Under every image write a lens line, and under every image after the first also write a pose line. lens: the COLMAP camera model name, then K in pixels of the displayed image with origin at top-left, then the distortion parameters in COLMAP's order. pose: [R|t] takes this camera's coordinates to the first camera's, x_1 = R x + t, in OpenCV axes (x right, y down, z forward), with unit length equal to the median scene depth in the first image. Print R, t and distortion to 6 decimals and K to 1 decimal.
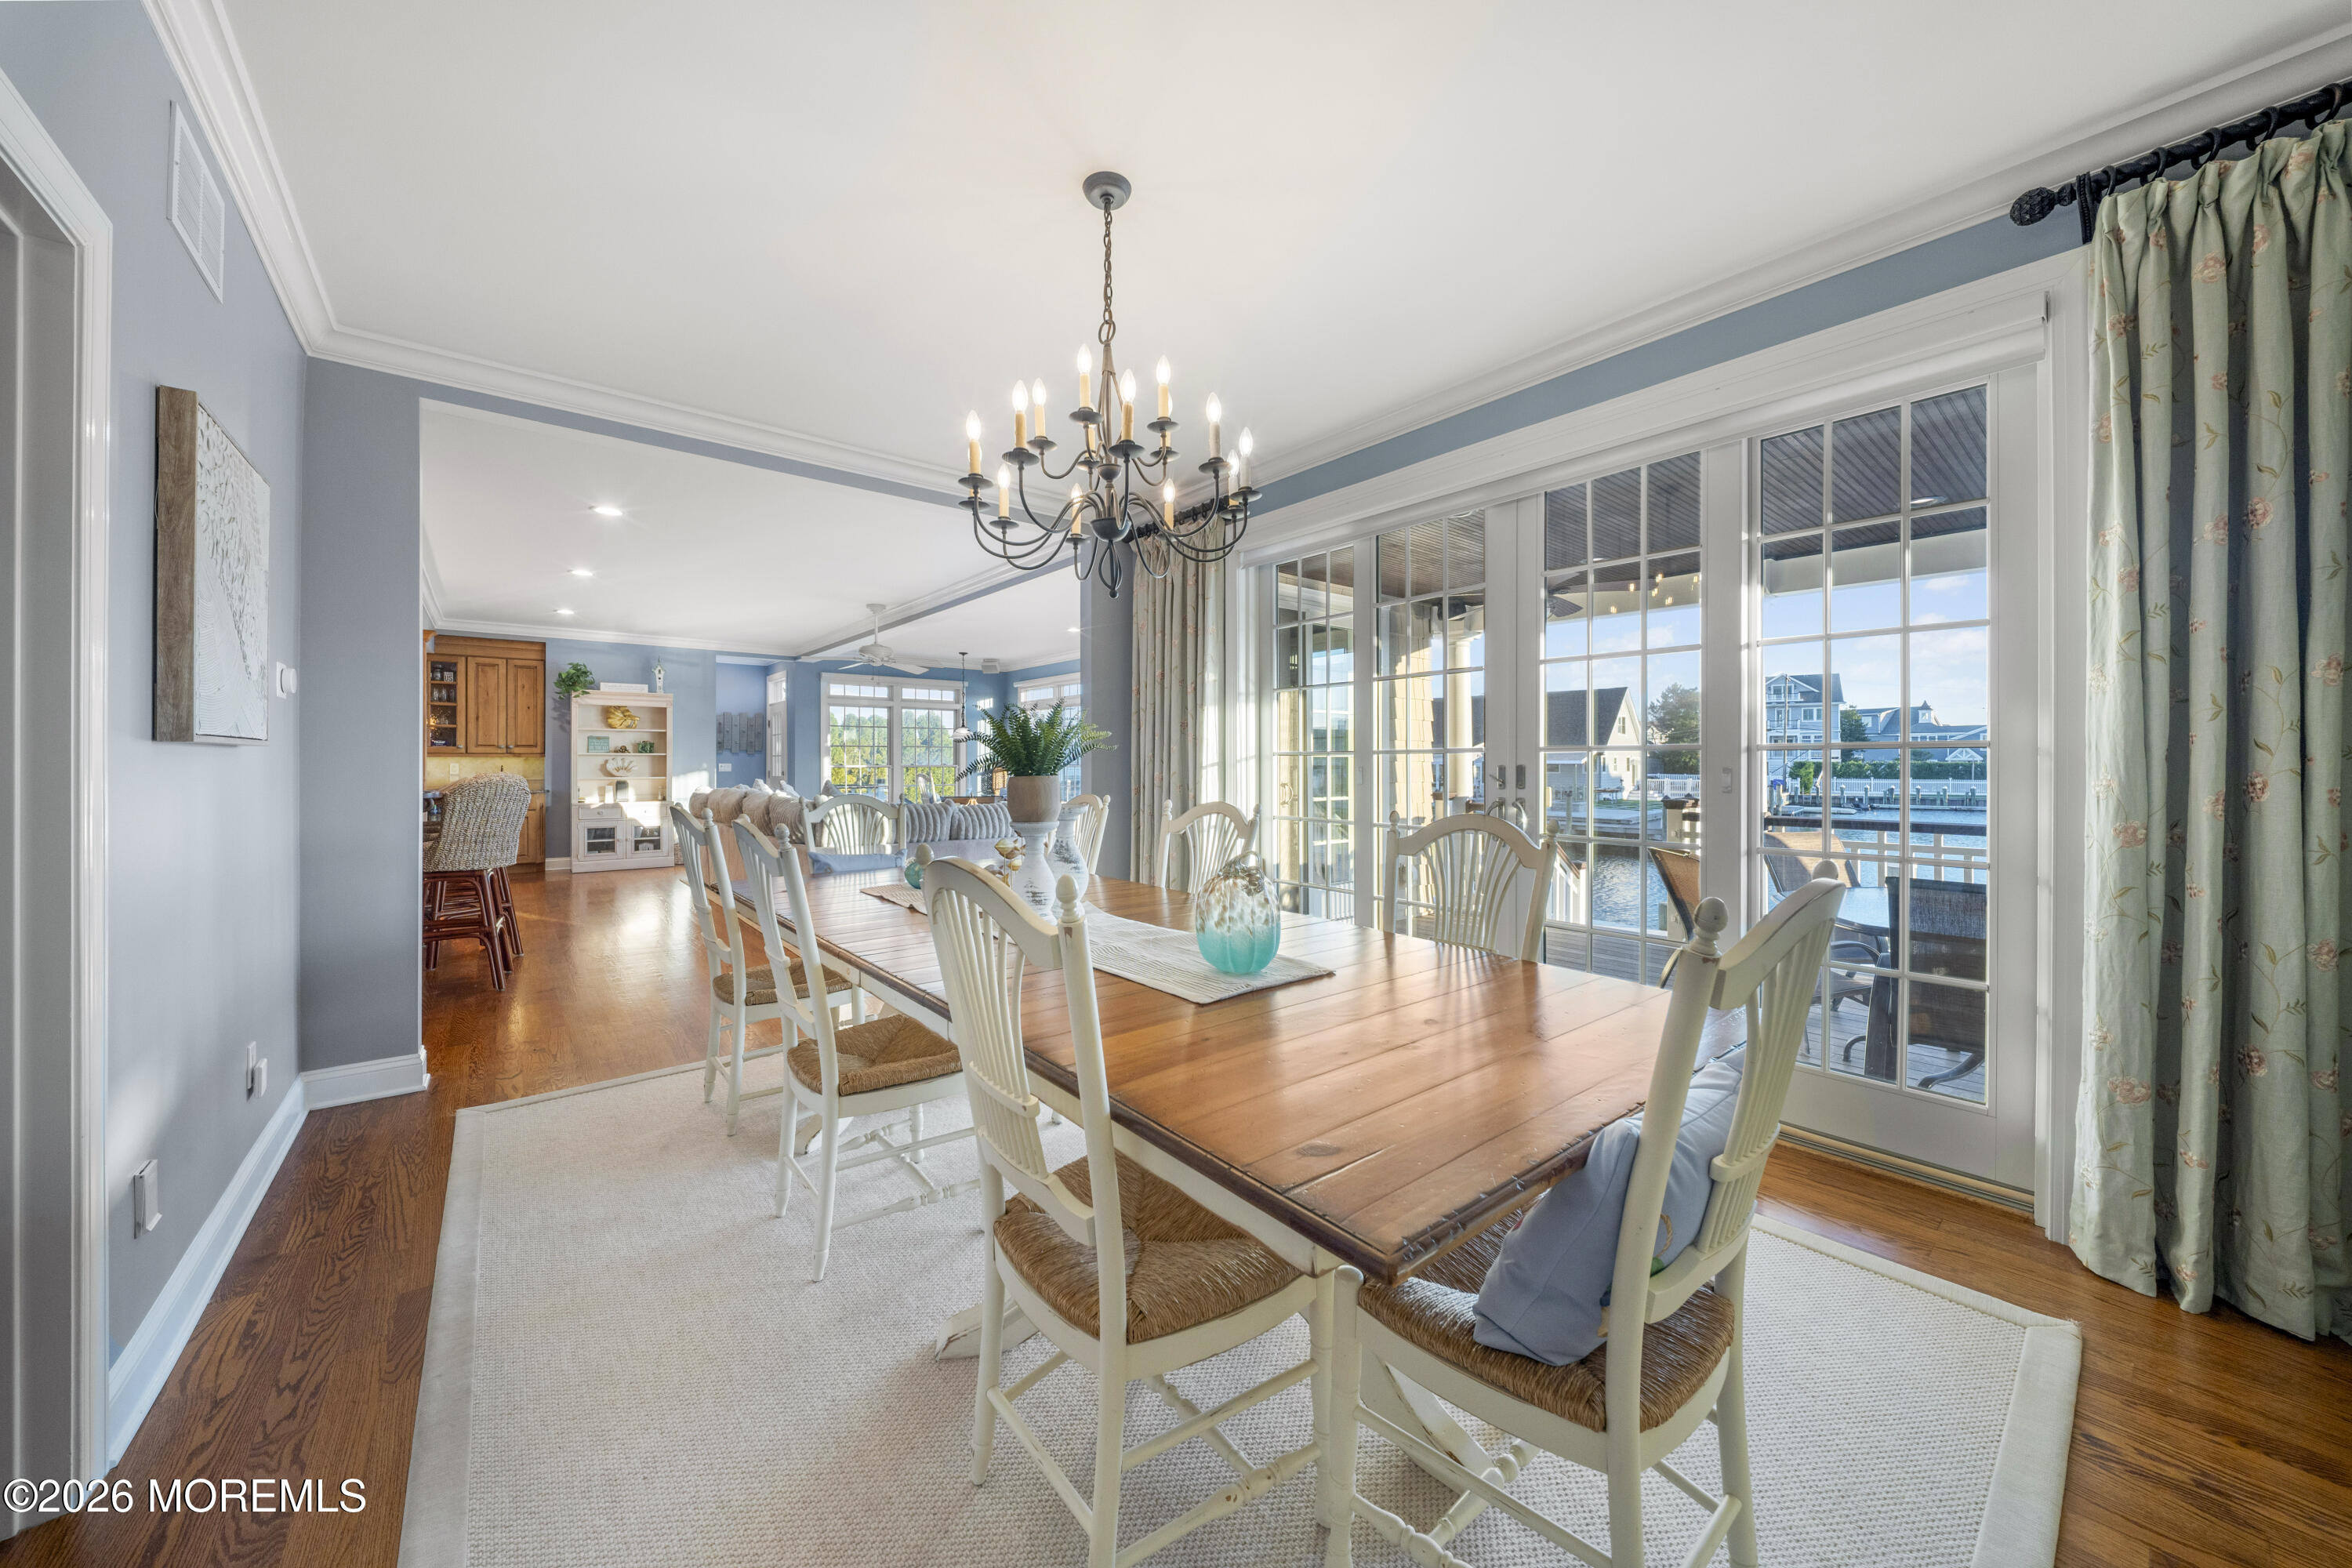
lens RADIAL K [[834.0, 0, 1166.4], [0, 834.0, 772.6], [0, 0, 1]] dist [0.015811, -0.015970]
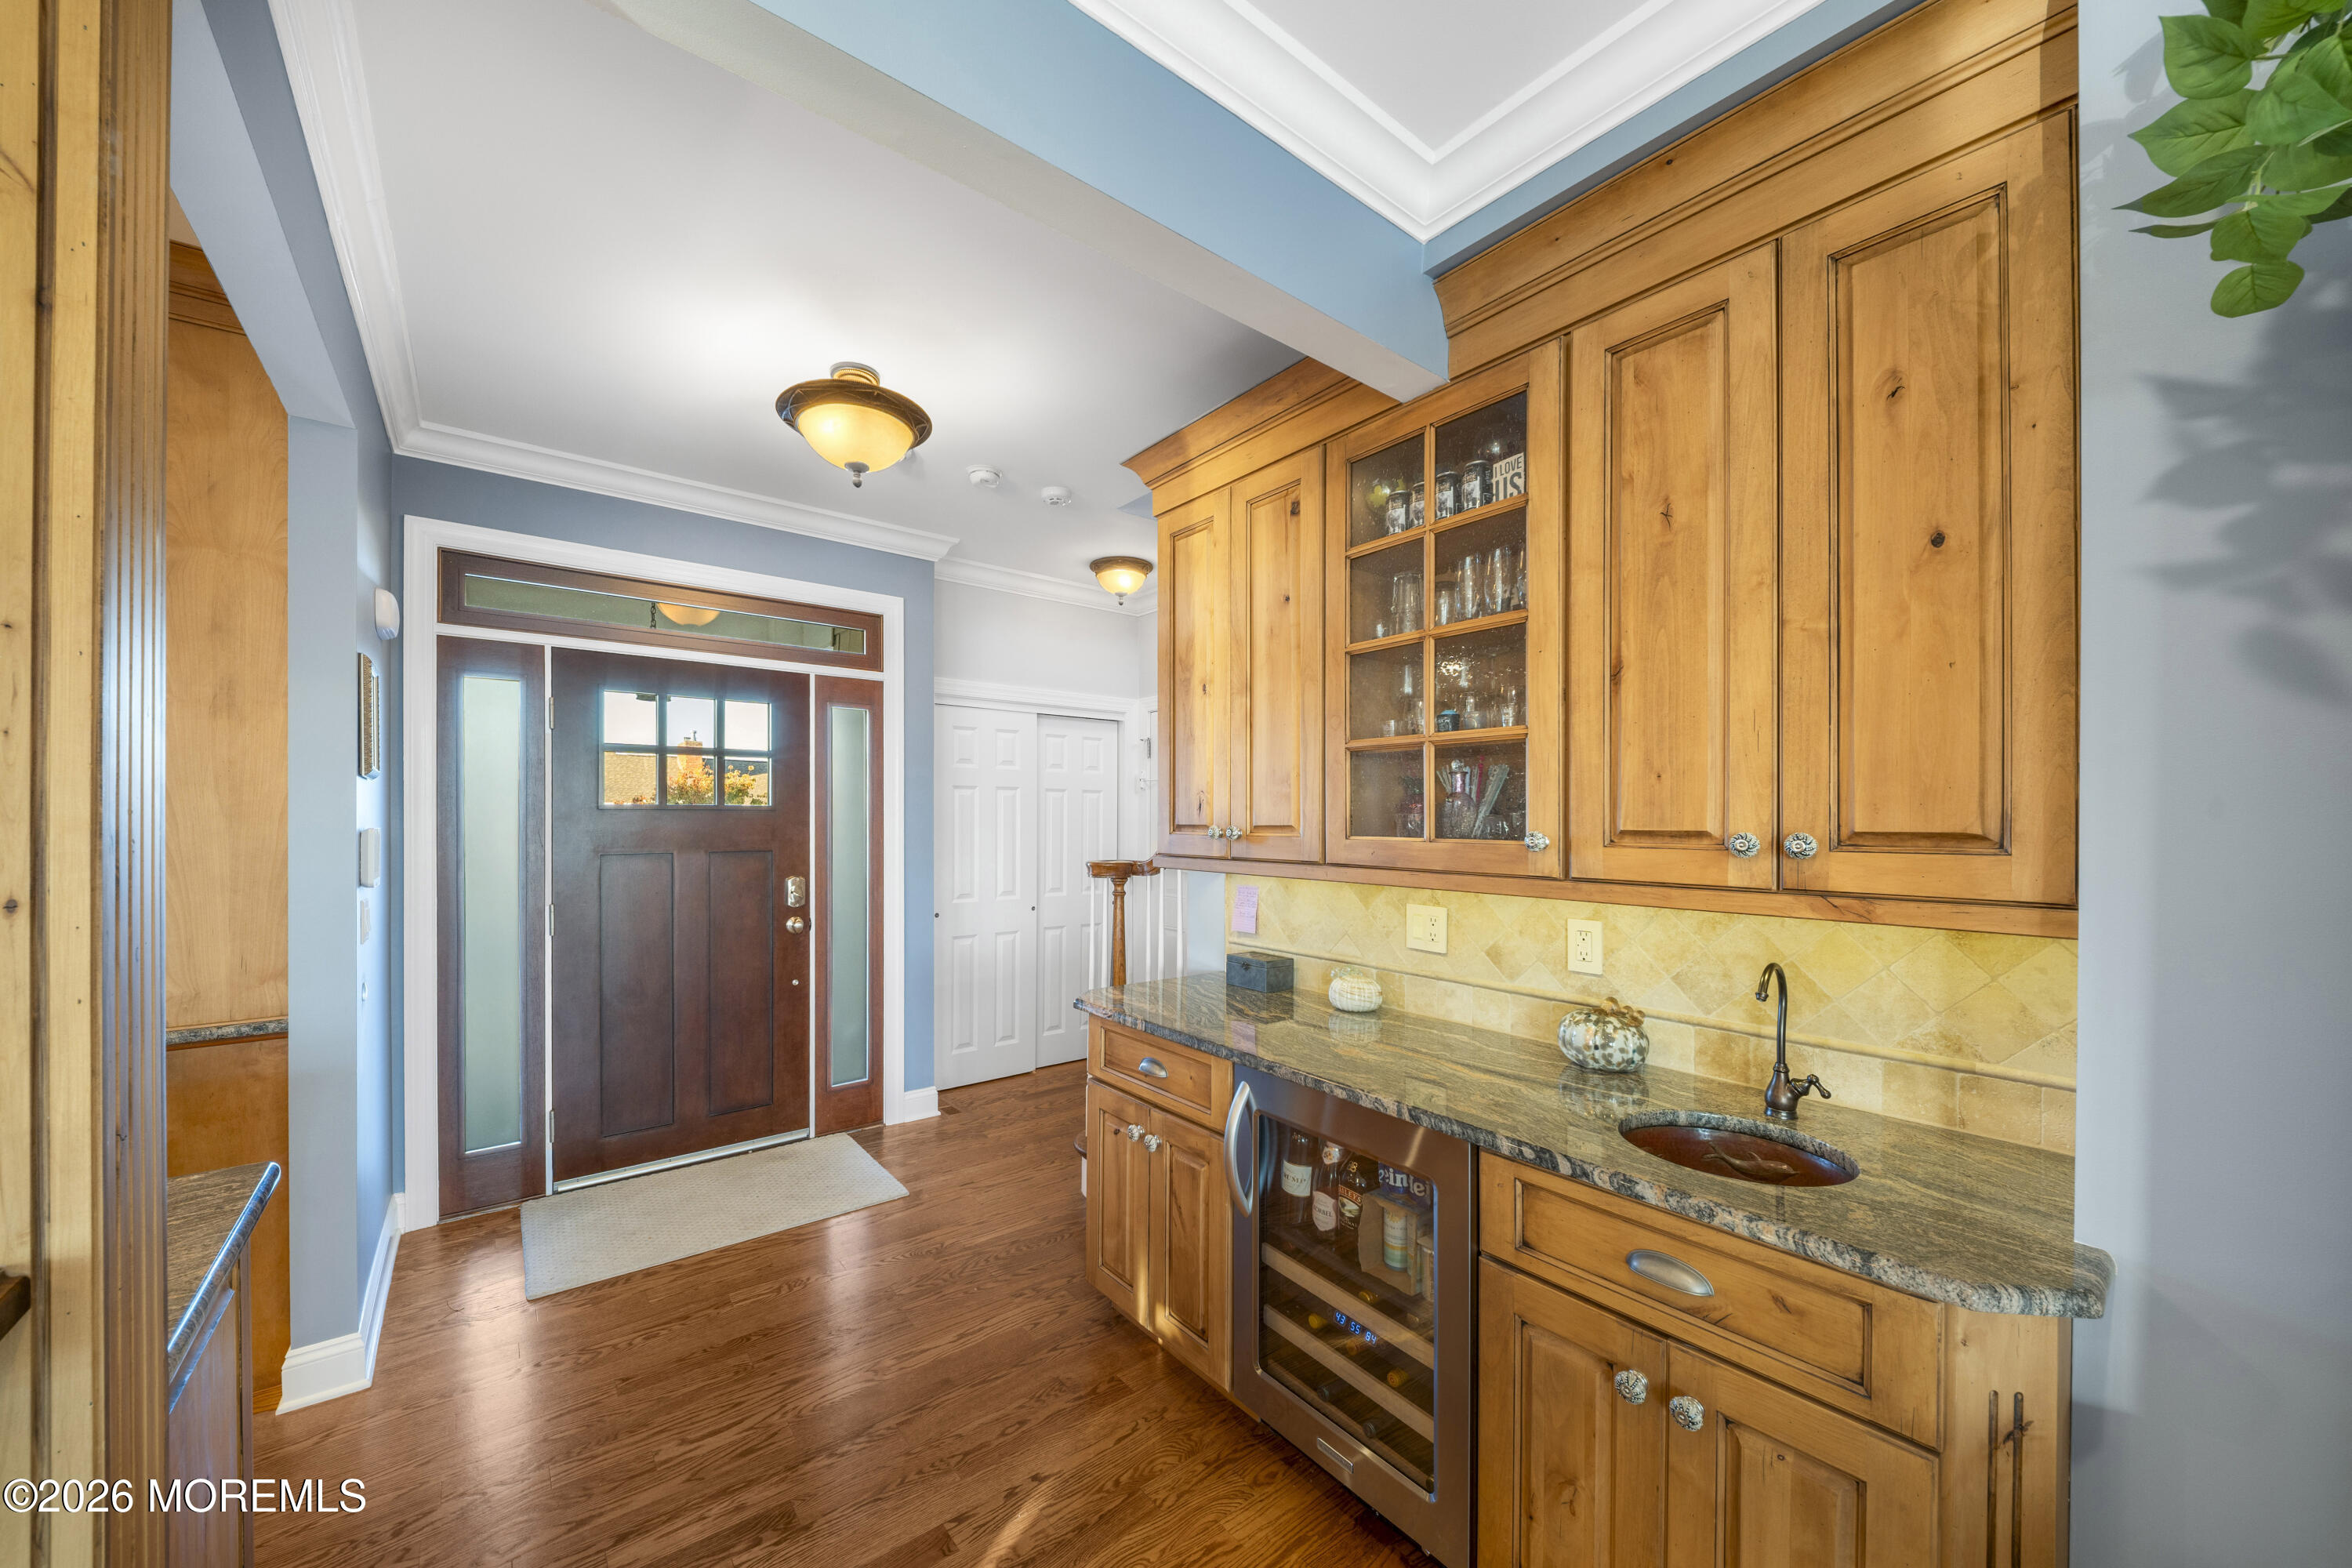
lens RADIAL K [[855.1, 0, 1167.9], [0, 855.1, 821.2], [0, 0, 1]] dist [-0.006359, -0.000220]
pose [[-0.010307, 0.001502, -0.999946, -0.642906], [-0.014232, 0.999897, 0.001648, -0.034127], [0.999846, 0.014248, -0.010285, 0.900609]]
